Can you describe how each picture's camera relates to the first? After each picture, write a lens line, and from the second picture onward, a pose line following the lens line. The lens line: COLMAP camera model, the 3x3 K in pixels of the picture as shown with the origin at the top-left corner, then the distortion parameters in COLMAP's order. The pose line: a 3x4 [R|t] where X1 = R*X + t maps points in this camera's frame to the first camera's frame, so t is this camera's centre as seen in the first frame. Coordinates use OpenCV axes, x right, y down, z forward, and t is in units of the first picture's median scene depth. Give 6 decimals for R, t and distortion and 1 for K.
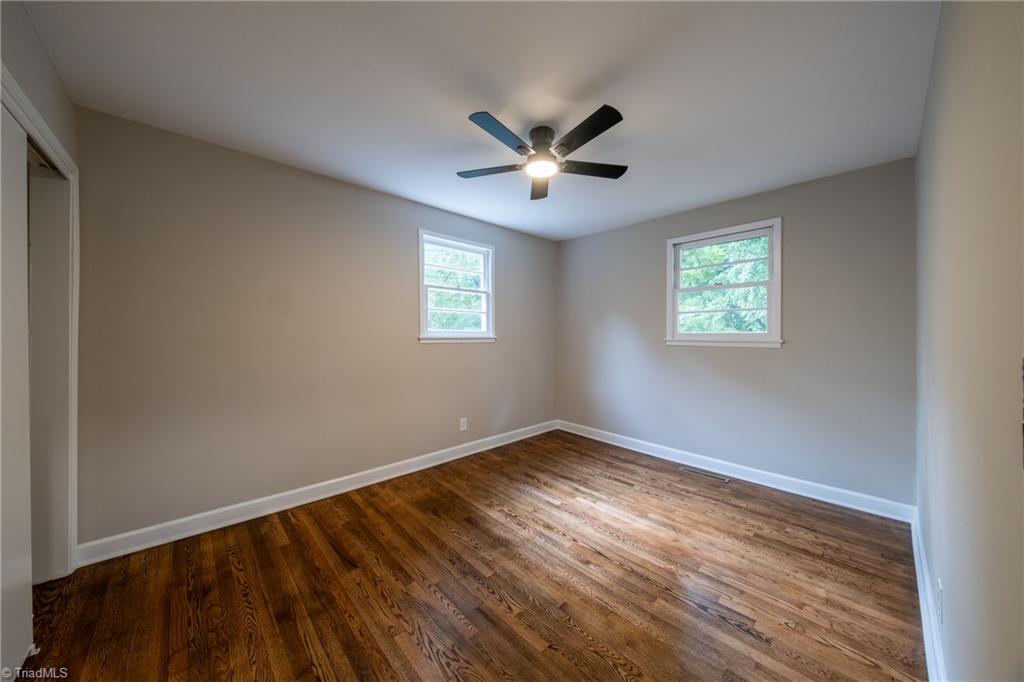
lens RADIAL K [[354.3, 0, 509.6], [0, 354.3, 331.8], [0, 0, 1]] dist [-0.011893, -0.000131]
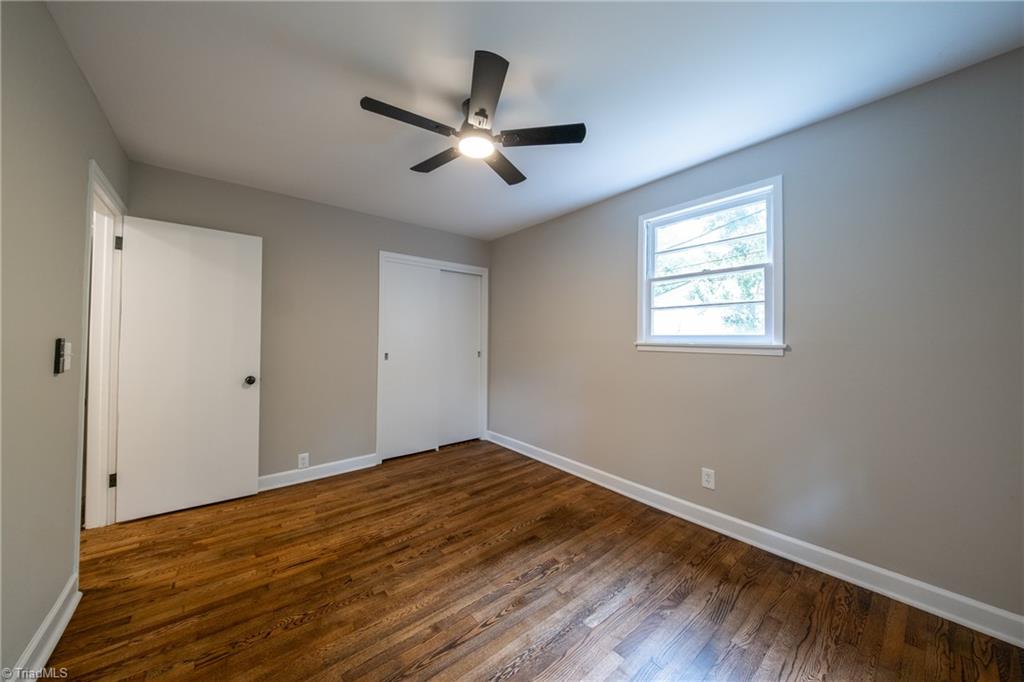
lens RADIAL K [[353.3, 0, 494.1], [0, 353.3, 330.6], [0, 0, 1]] dist [0.000667, -0.000142]
pose [[-0.075518, -0.008399, -0.997109, 0.985343], [-0.012343, 0.999896, -0.007487, 0.000223], [0.997068, 0.011742, -0.075614, 1.162959]]
